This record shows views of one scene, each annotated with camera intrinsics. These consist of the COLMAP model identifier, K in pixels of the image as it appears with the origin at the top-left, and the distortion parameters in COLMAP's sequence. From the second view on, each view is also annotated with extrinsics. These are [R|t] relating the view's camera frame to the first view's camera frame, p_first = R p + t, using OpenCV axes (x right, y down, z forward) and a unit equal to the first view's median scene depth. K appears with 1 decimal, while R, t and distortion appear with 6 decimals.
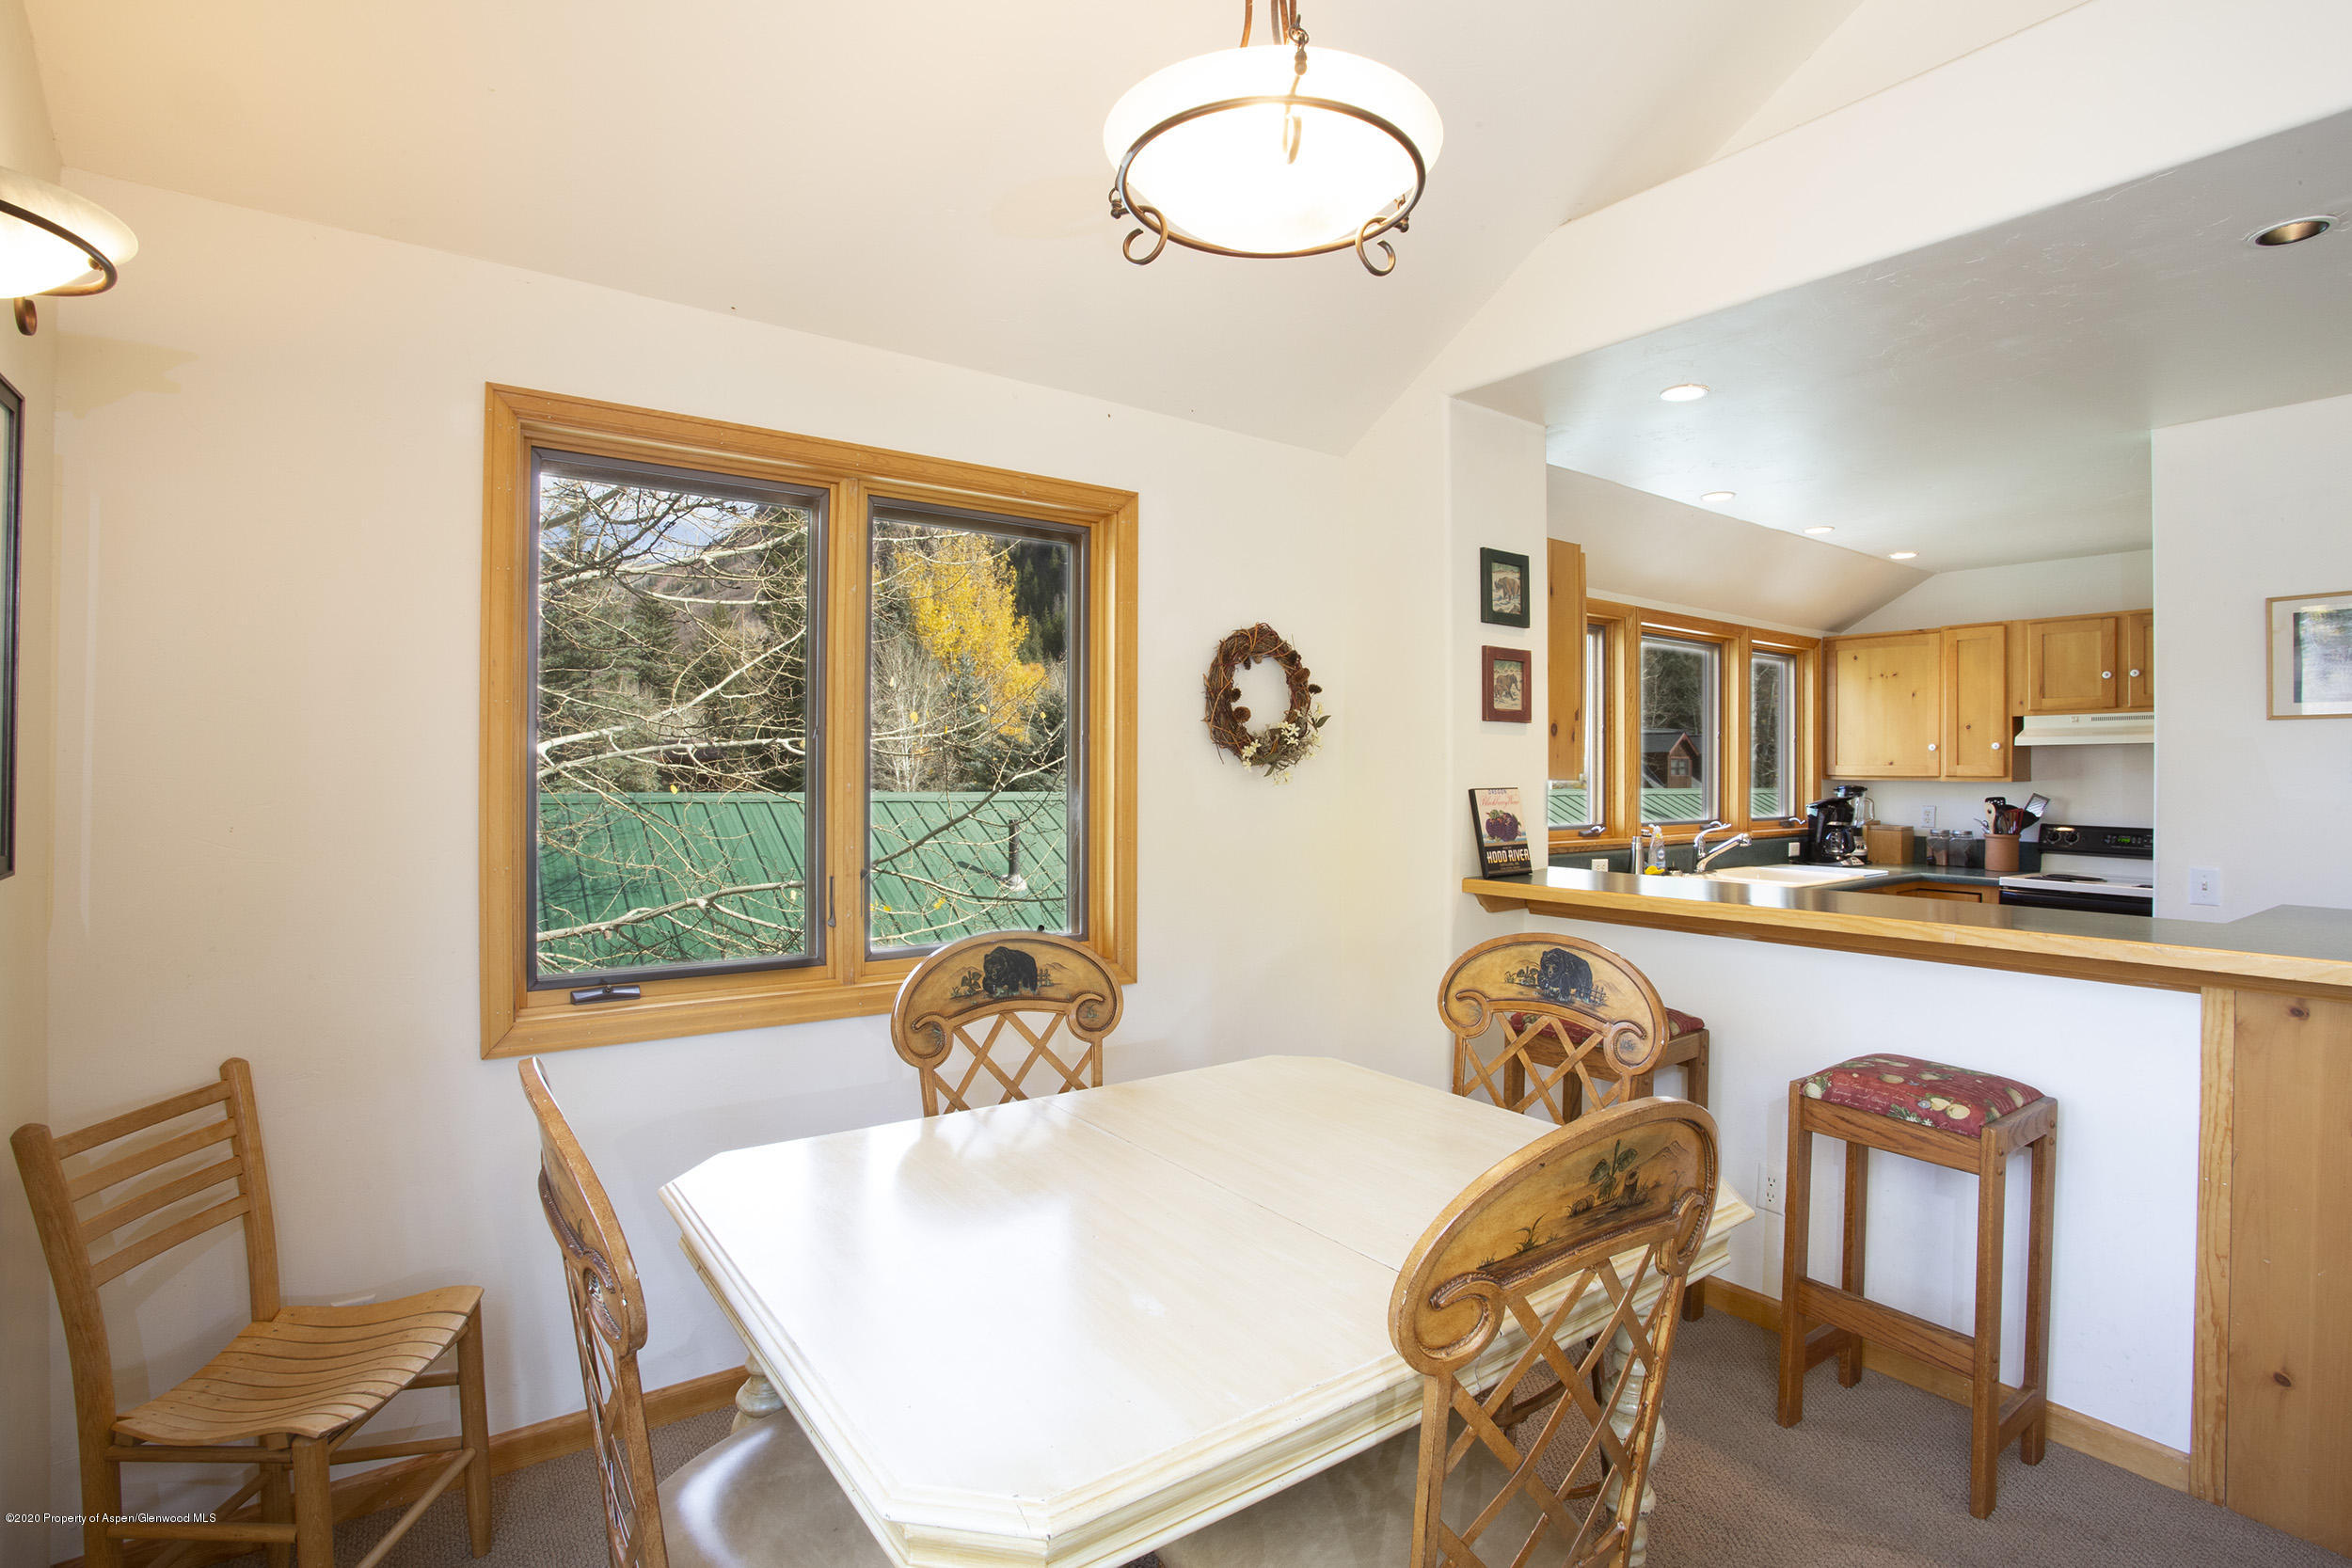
lens RADIAL K [[1131.4, 0, 1172.2], [0, 1131.4, 774.6], [0, 0, 1]] dist [-0.046275, 0.007060]
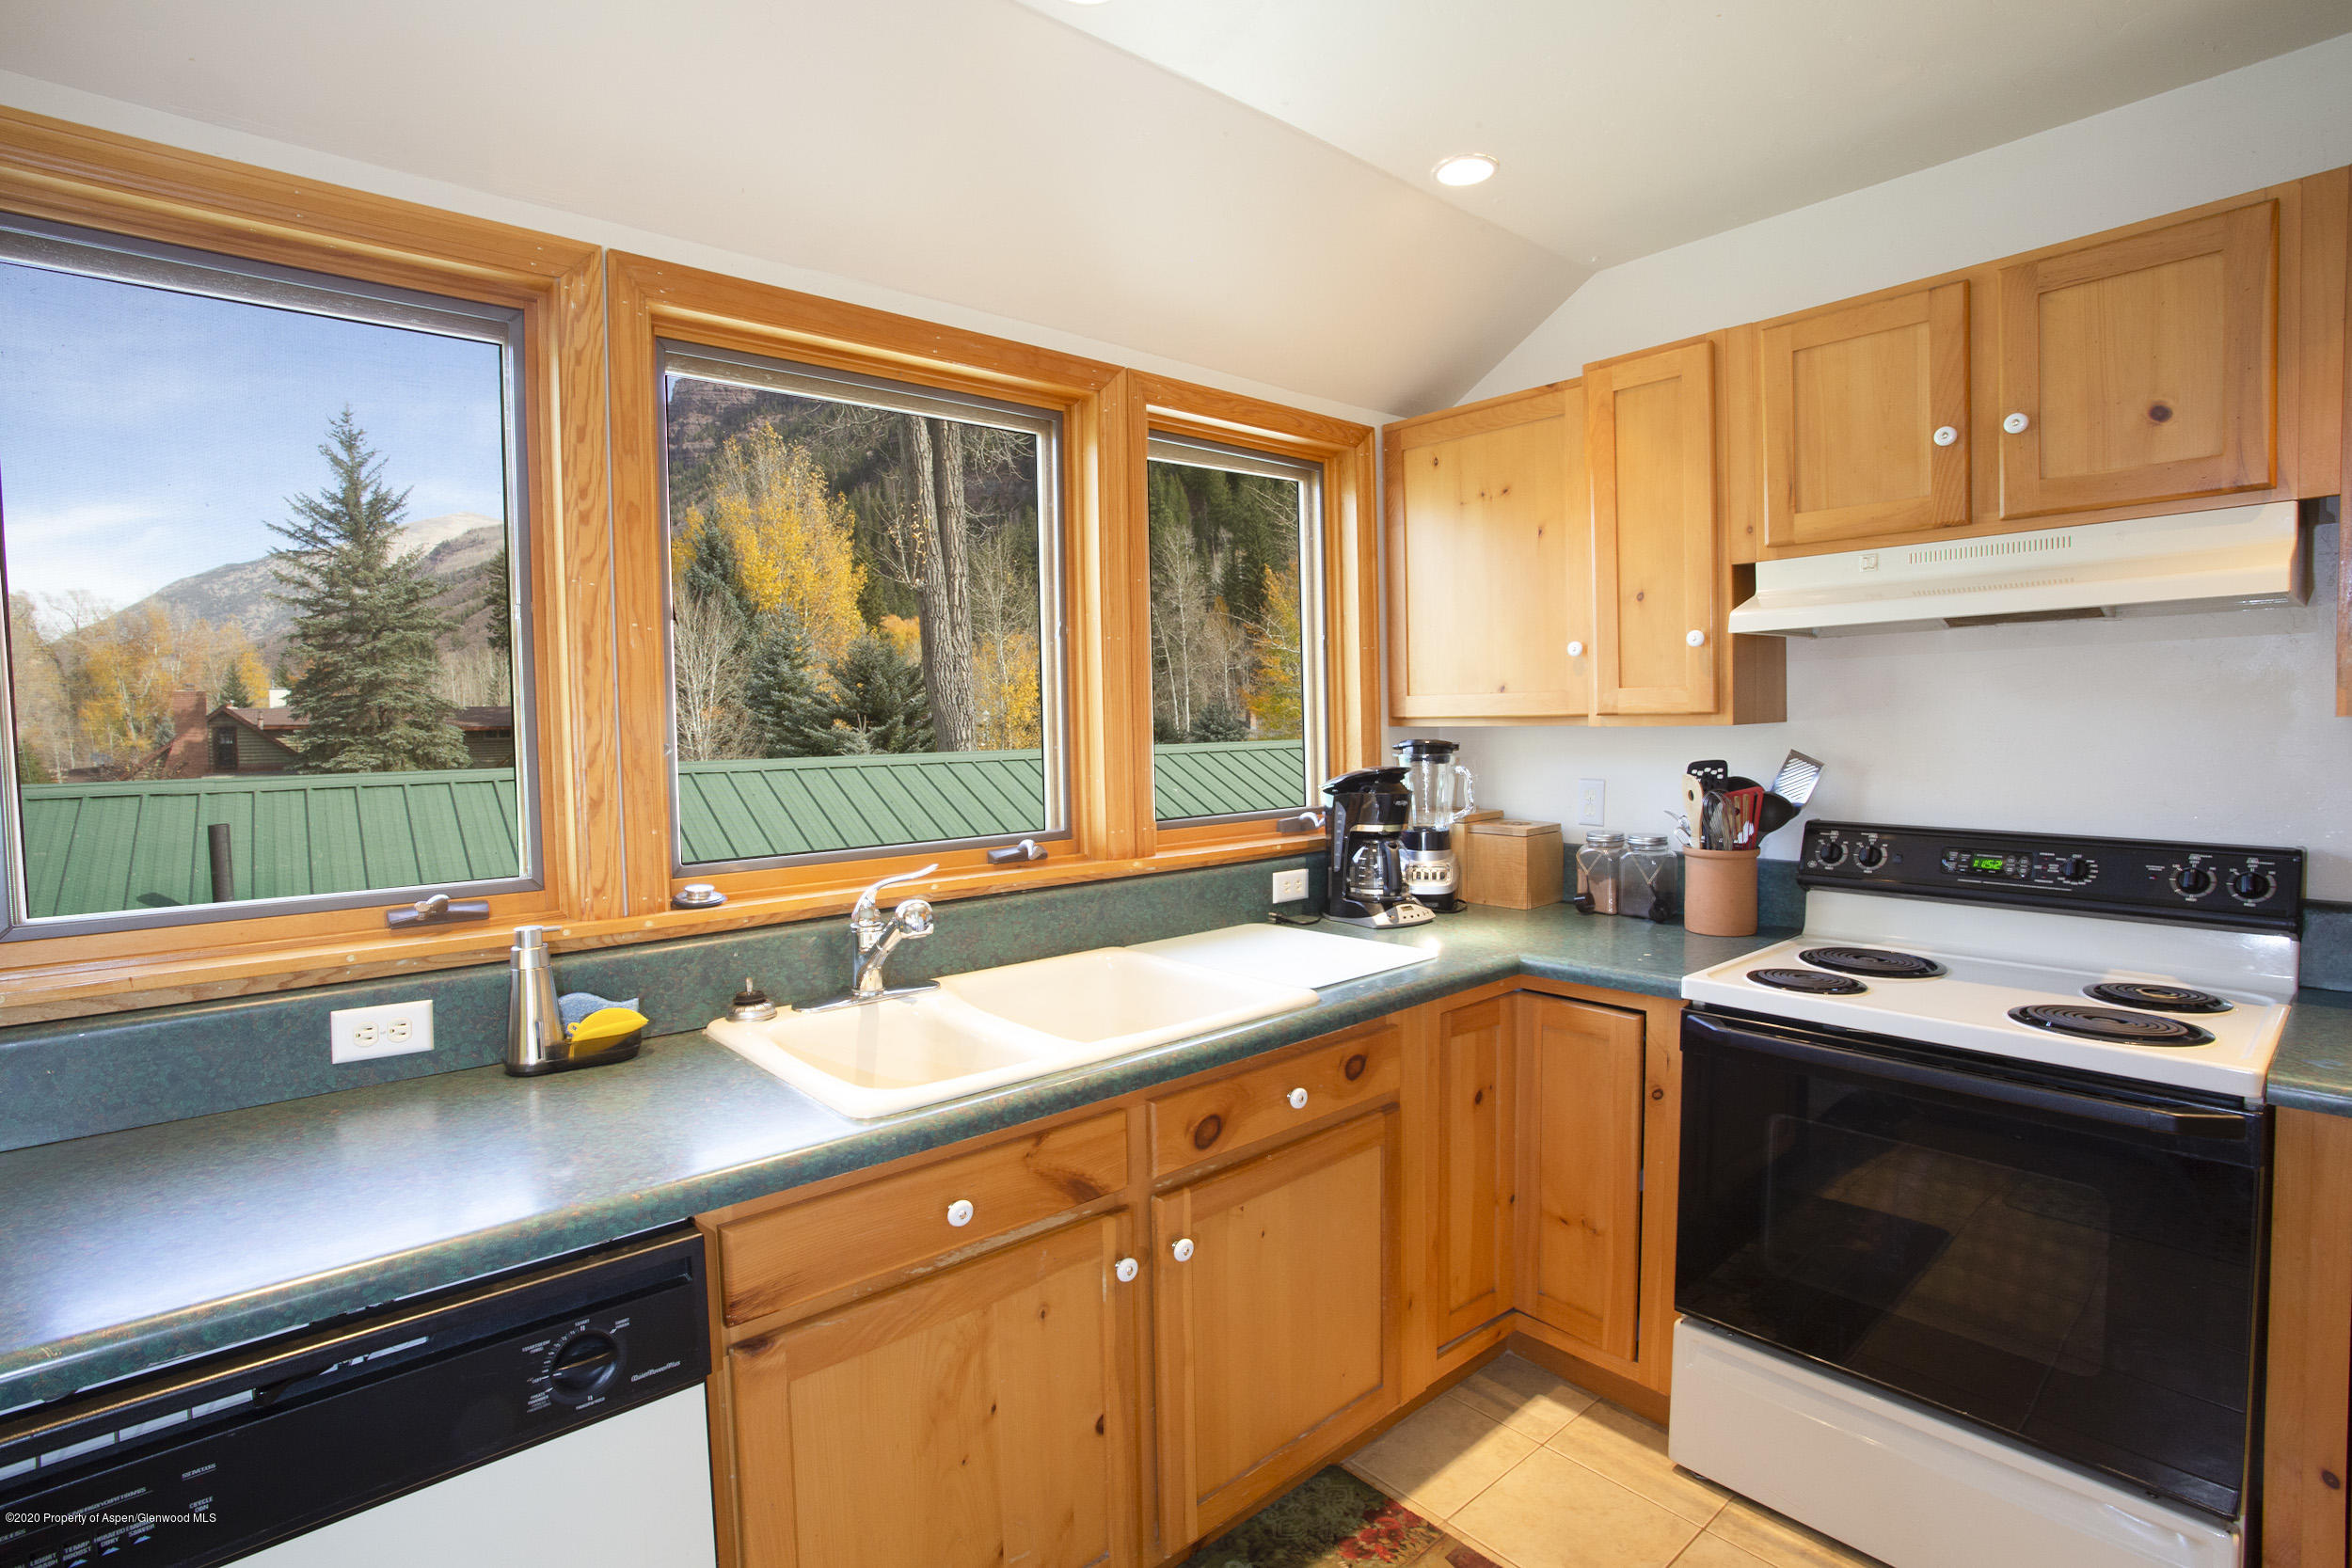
lens RADIAL K [[1131.4, 0, 1187.4], [0, 1131.4, 769.0], [0, 0, 1]] dist [-0.046275, 0.007060]
pose [[0.996029, -0.029844, 0.083879, 0.514917], [0.026807, 0.998952, 0.037106, 0.002210], [-0.084899, -0.034710, 0.995785, 0.591997]]
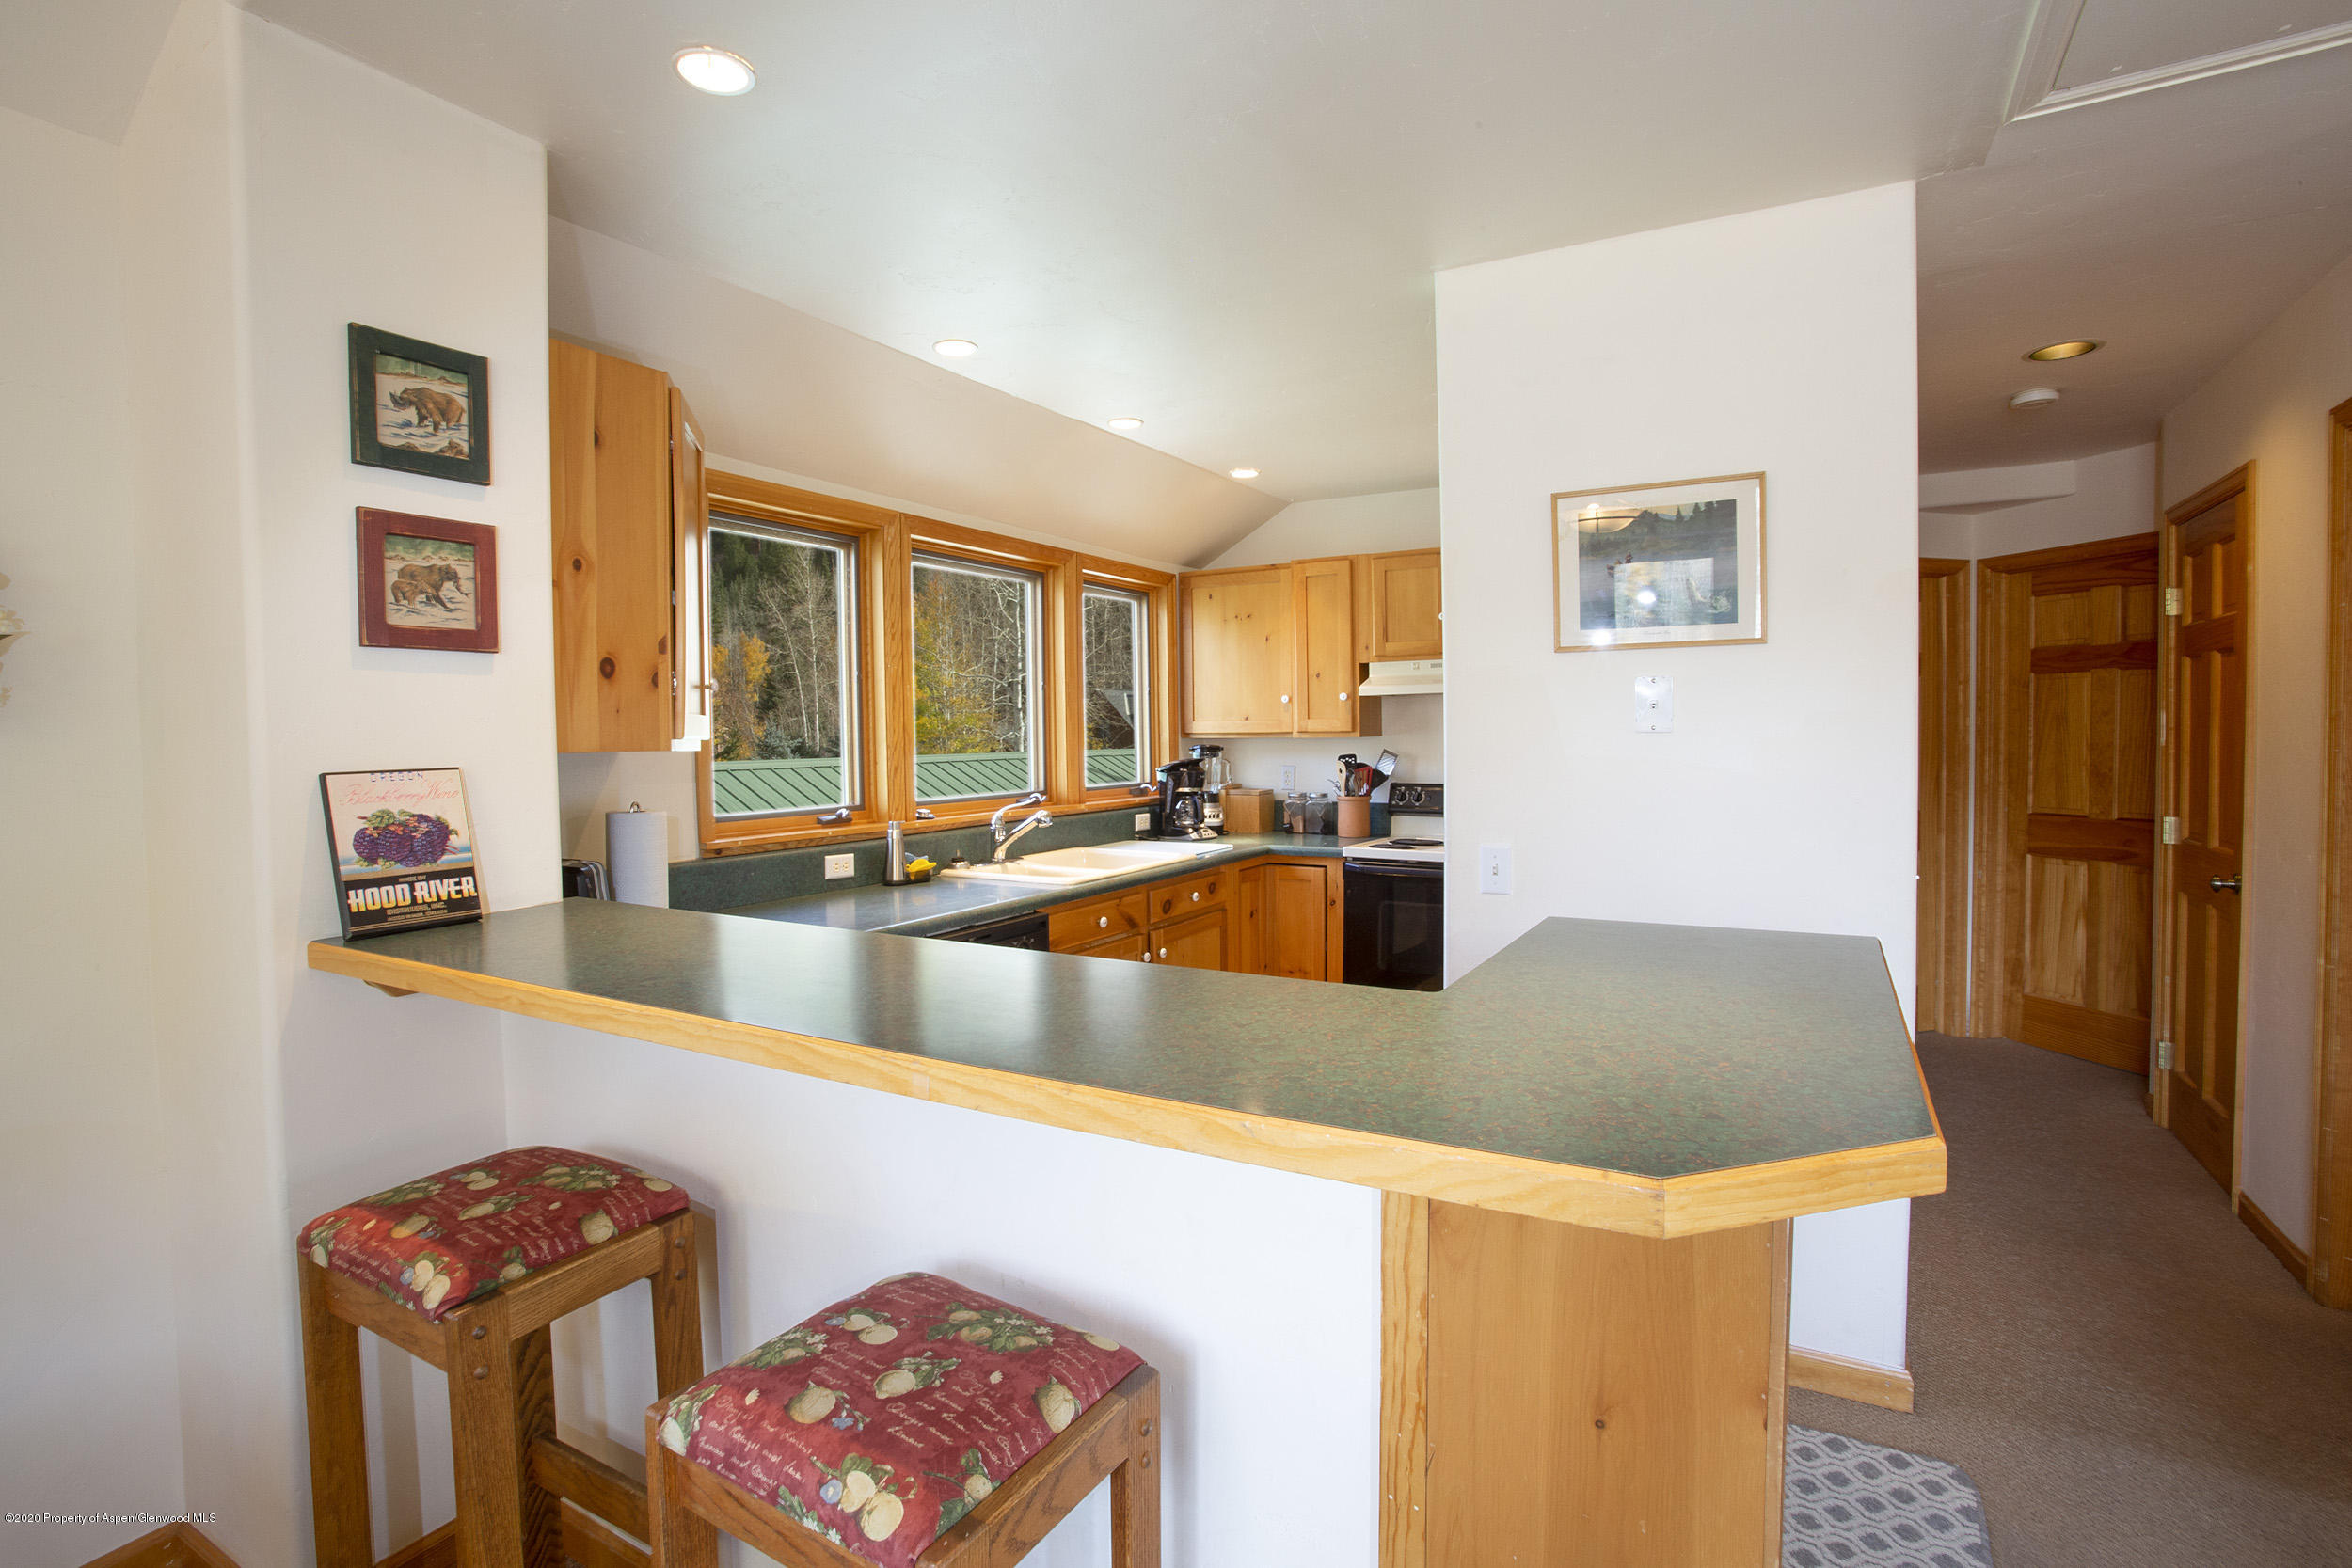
lens RADIAL K [[1131.4, 0, 1163.3], [0, 1131.4, 769.0], [0, 0, 1]] dist [-0.046275, 0.007060]
pose [[0.921373, -0.029259, 0.387577, 0.258503], [0.018845, 0.999353, 0.030645, 0.001261], [-0.388223, -0.020931, 0.921328, 0.220276]]
